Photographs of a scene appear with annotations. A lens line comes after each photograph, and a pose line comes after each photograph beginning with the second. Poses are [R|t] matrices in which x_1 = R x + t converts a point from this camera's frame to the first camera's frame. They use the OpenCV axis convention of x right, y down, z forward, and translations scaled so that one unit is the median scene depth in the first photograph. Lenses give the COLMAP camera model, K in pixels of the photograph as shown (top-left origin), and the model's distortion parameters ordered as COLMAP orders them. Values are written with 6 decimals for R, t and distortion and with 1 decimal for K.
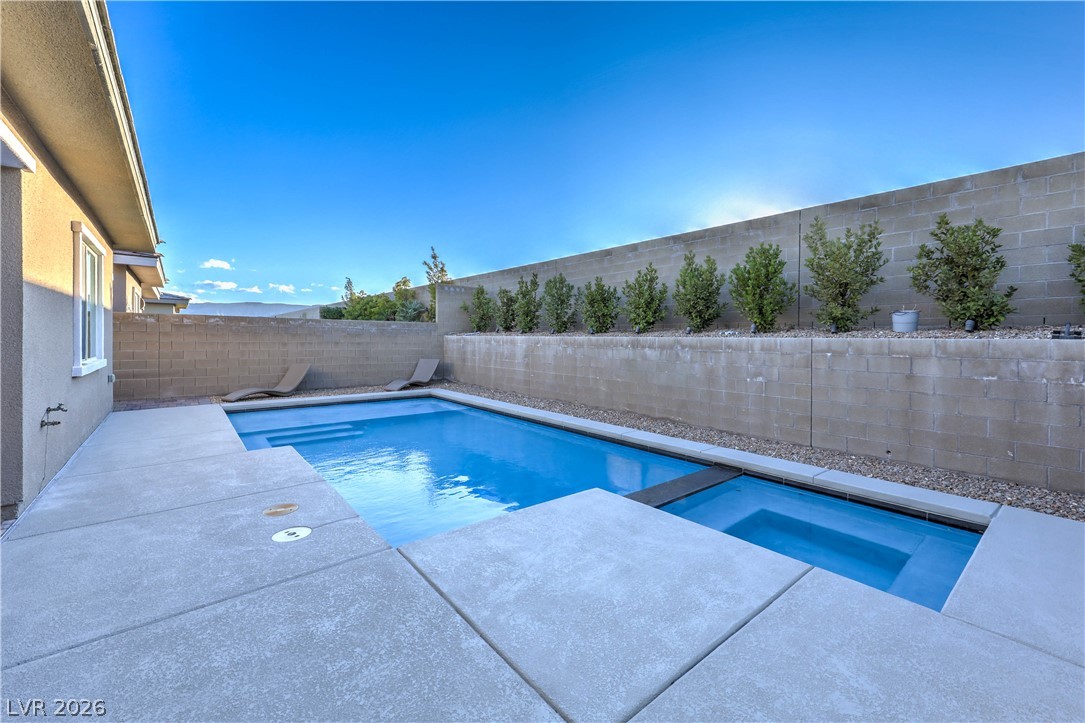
lens RADIAL K [[442.6, 0, 546.3], [0, 442.6, 347.1], [0, 0, 1]] dist [0.002271, 0.000632]
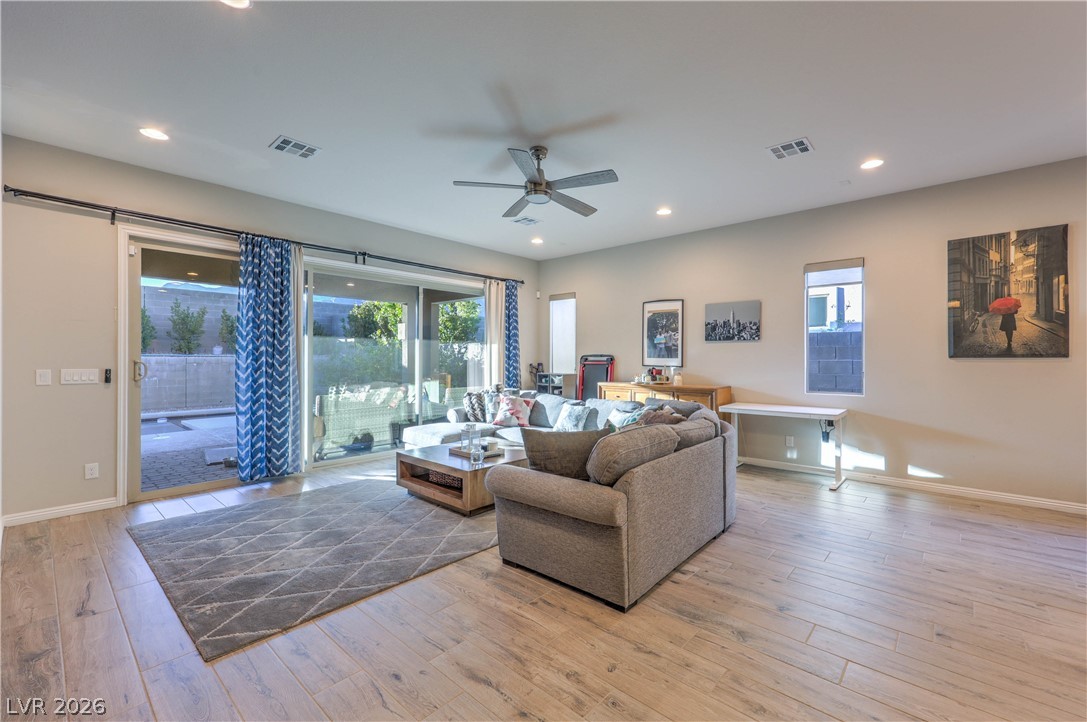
lens RADIAL K [[450.1, 0, 556.0], [0, 450.1, 358.0], [0, 0, 1]] dist [0.003616, 0.000259]
pose [[-0.168893, -0.008155, 0.985601, -1.273683], [0.011261, 0.999885, 0.010203, -0.013017], [-0.985570, 0.012822, -0.168782, -0.283738]]
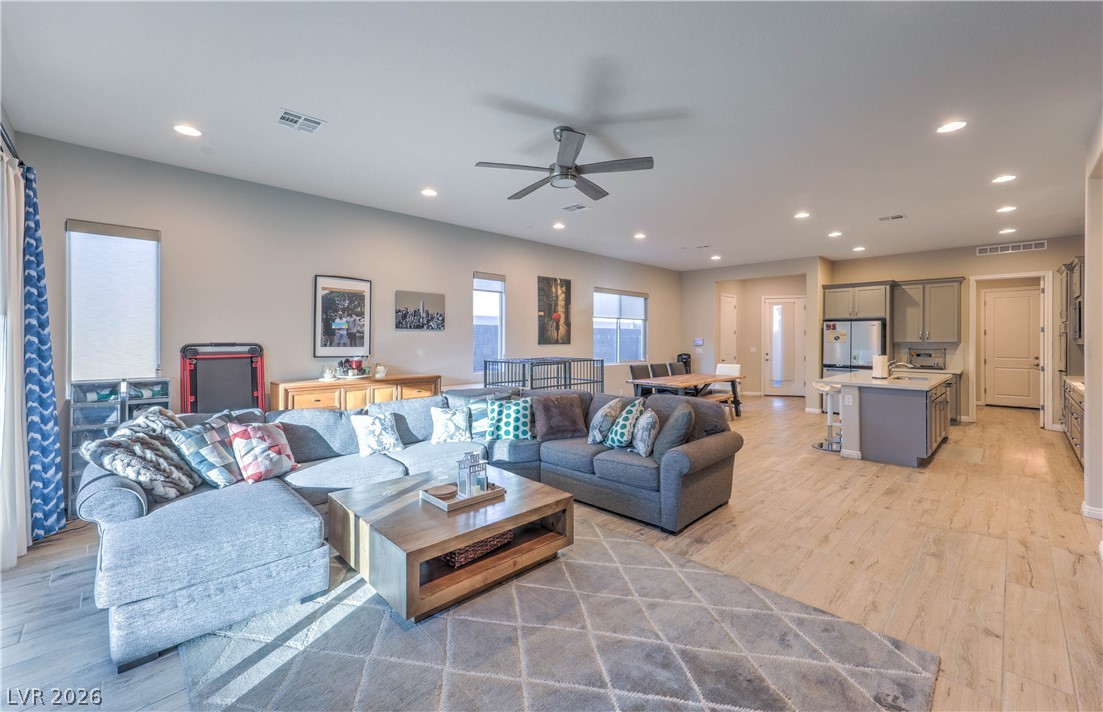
lens RADIAL K [[448.5, 0, 565.3], [0, 448.5, 341.0], [0, 0, 1]] dist [0.016768, -0.000085]
pose [[-0.994436, -0.009937, -0.104876, -0.811792], [-0.011884, 0.999768, 0.017961, -0.026078], [0.104673, 0.019107, -0.994323, 0.057431]]
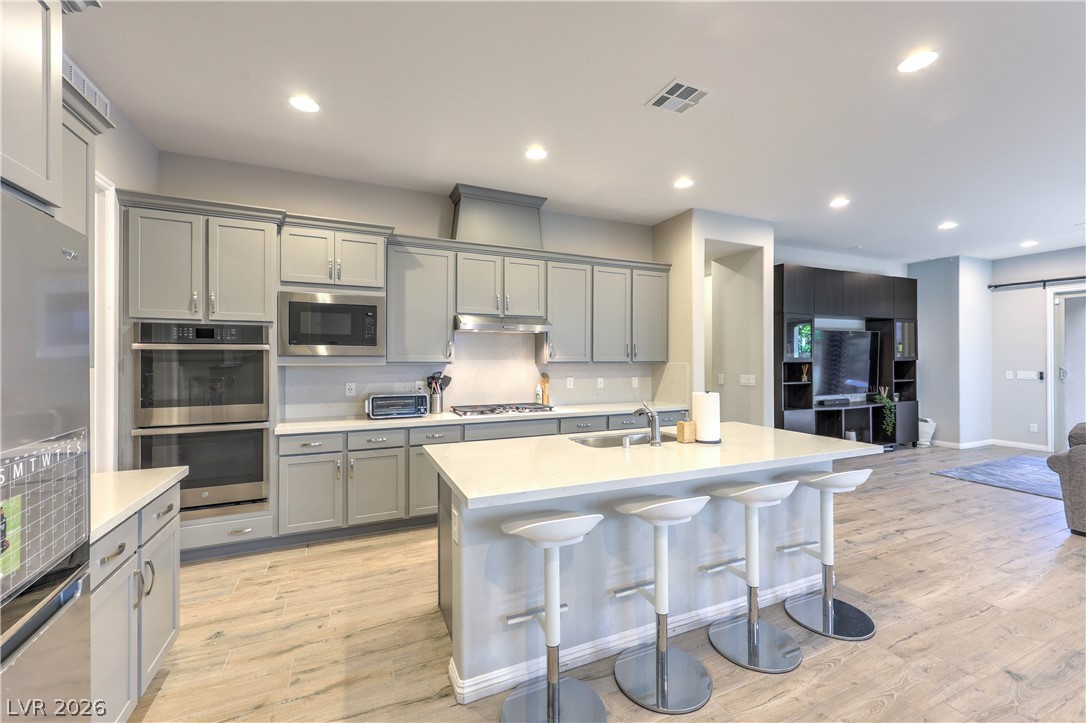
lens RADIAL K [[440.7, 0, 559.1], [0, 440.7, 359.4], [0, 0, 1]] dist [0.011413, 0.000108]
pose [[0.967828, -0.008355, -0.251474, -1.377154], [0.004617, 0.999870, -0.015452, -0.016223], [0.251571, 0.013794, 0.967741, -0.894968]]
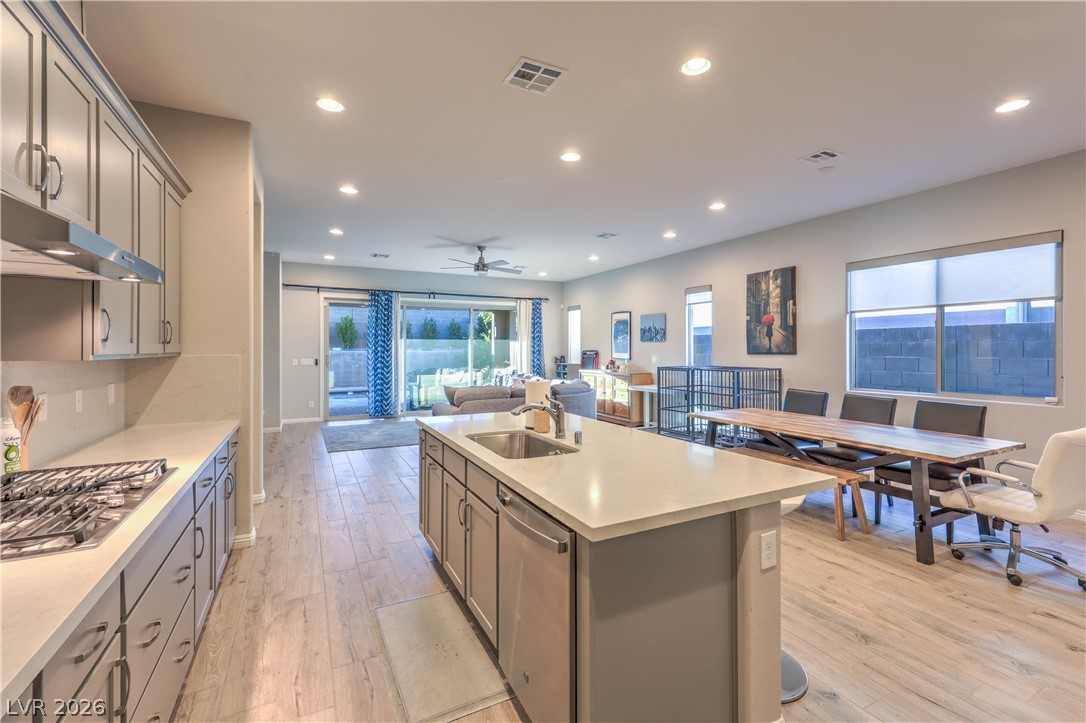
lens RADIAL K [[476.3, 0, 551.7], [0, 476.3, 351.5], [0, 0, 1]] dist [0.004470, 0.000599]
pose [[0.203647, -0.014431, 0.978938, -1.684625], [0.016762, 0.999796, 0.011251, -0.021932], [-0.978901, 0.014118, 0.203847, -0.646989]]
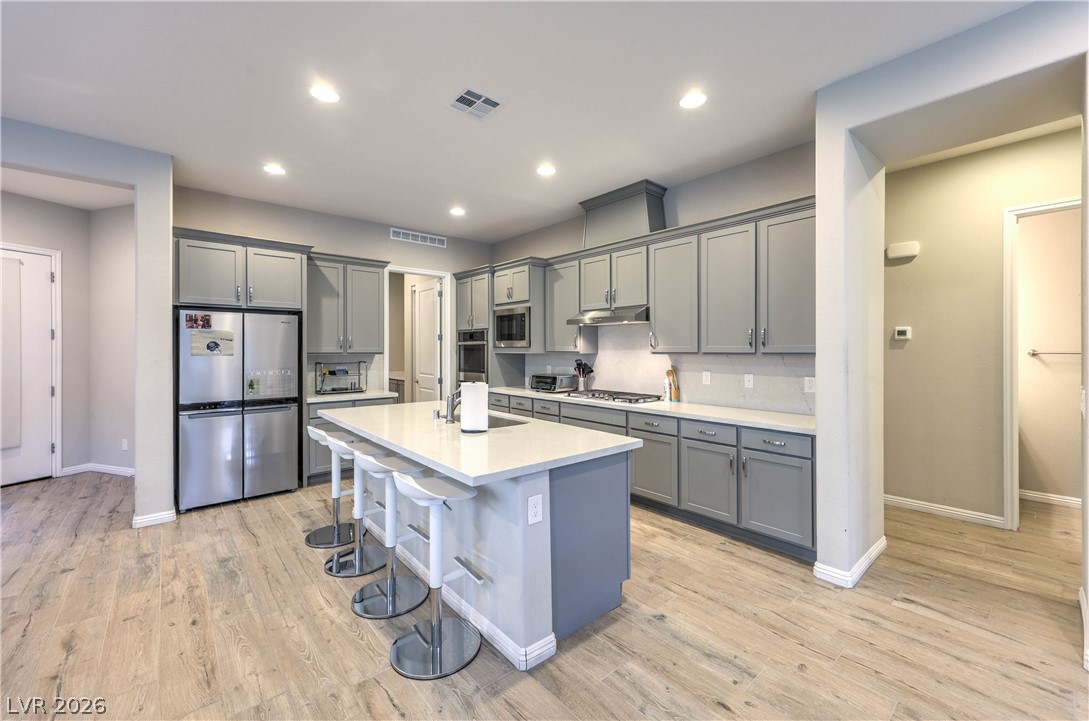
lens RADIAL K [[444.3, 0, 548.3], [0, 444.3, 346.0], [0, 0, 1]] dist [0.002271, 0.000632]
pose [[0.028537, -0.014359, -0.999490, -1.036362], [-0.013188, 0.999804, -0.014740, -0.019370], [0.999506, 0.013602, 0.028342, -0.525232]]
